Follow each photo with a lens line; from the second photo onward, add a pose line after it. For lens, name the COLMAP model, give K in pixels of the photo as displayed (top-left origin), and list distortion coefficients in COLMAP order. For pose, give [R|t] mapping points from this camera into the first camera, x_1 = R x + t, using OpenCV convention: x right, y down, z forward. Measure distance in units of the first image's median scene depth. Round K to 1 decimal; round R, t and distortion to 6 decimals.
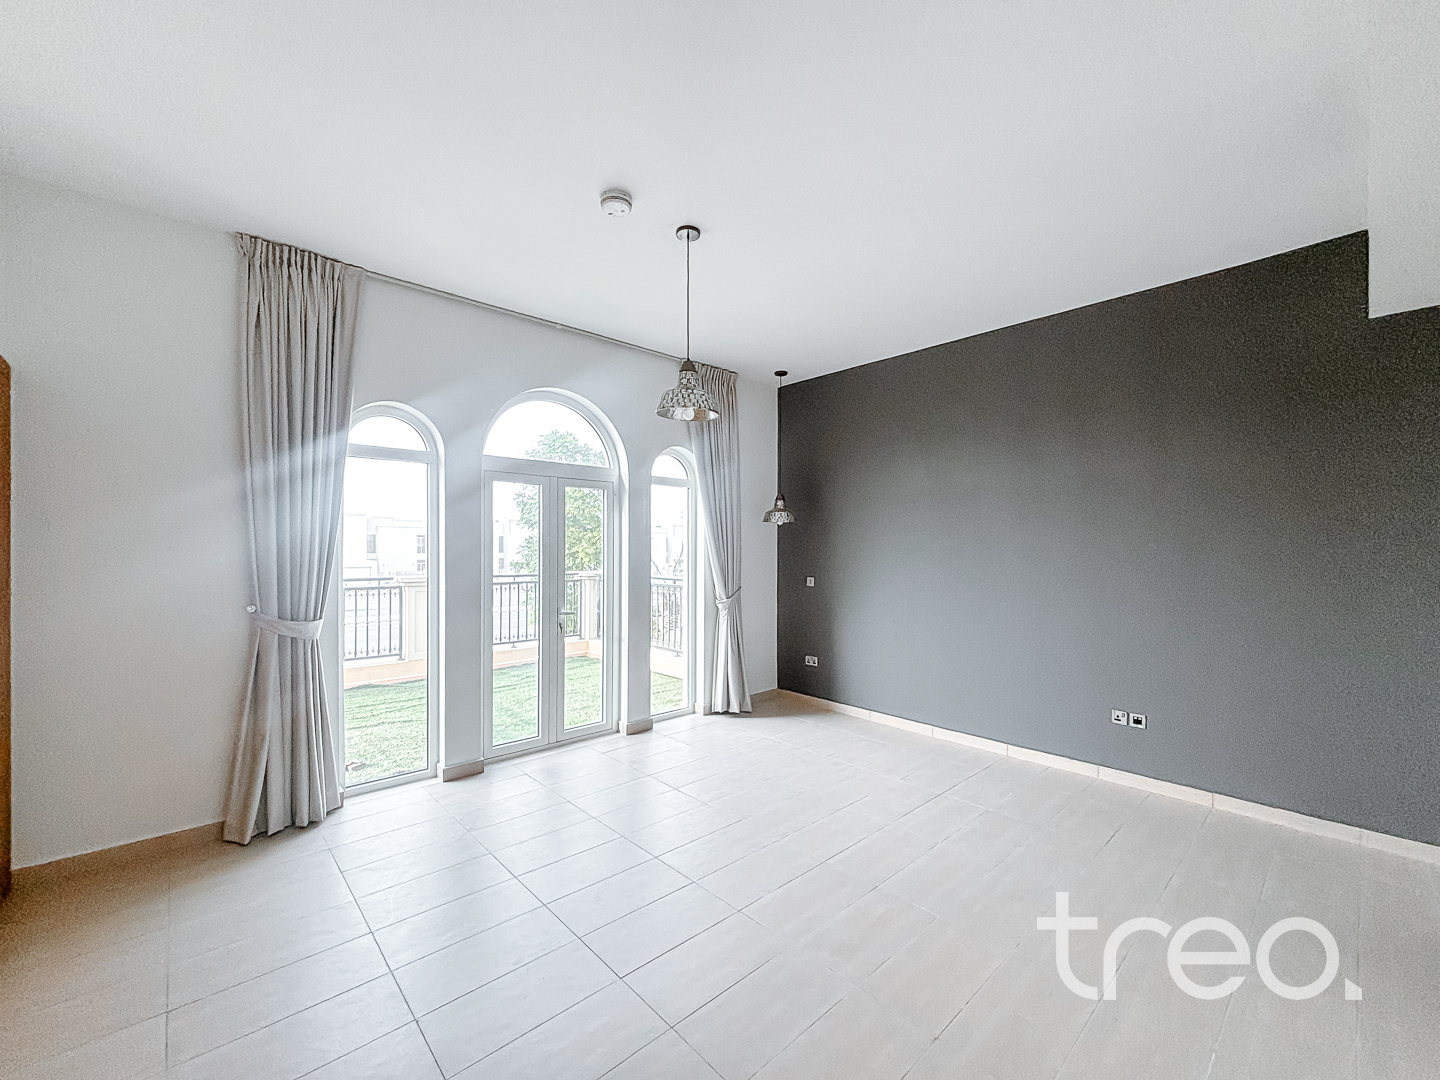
lens RADIAL K [[589.5, 0, 718.4], [0, 589.5, 548.6], [0, 0, 1]] dist [-0.000499, -0.000122]
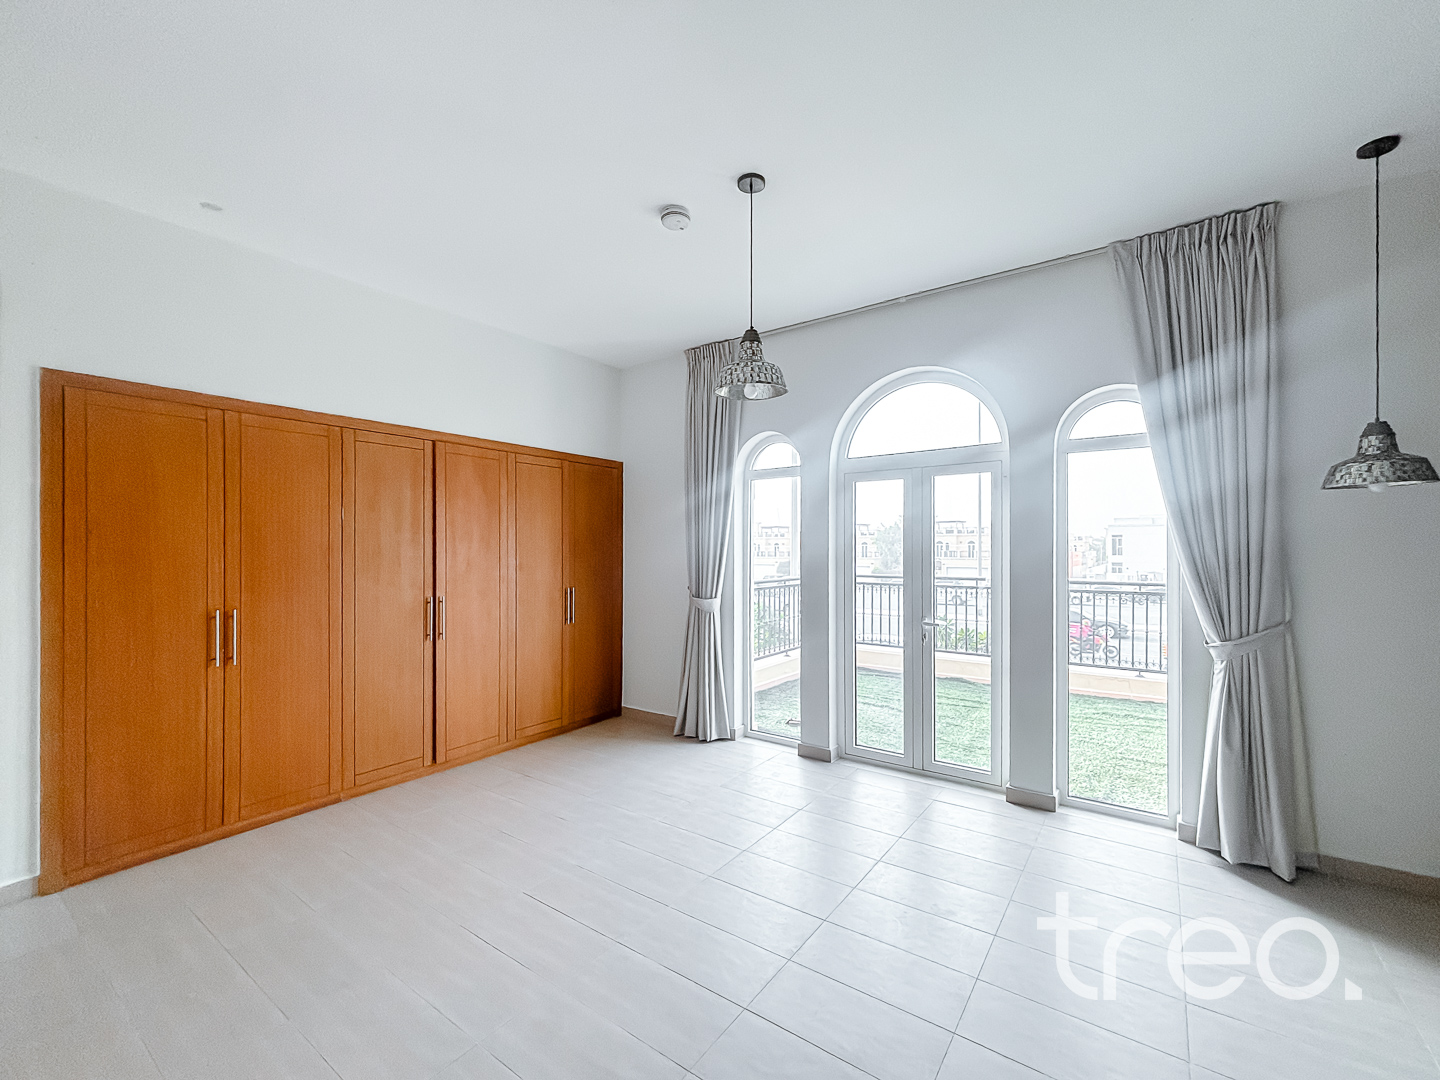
lens RADIAL K [[599.1, 0, 720.2], [0, 599.1, 542.5], [0, 0, 1]] dist [0.001390, 0.000128]
pose [[0.207664, -0.014891, -0.978087, 0.535462], [0.001275, 0.999887, -0.014952, 0.004876], [0.978199, 0.001858, 0.207659, 0.521298]]
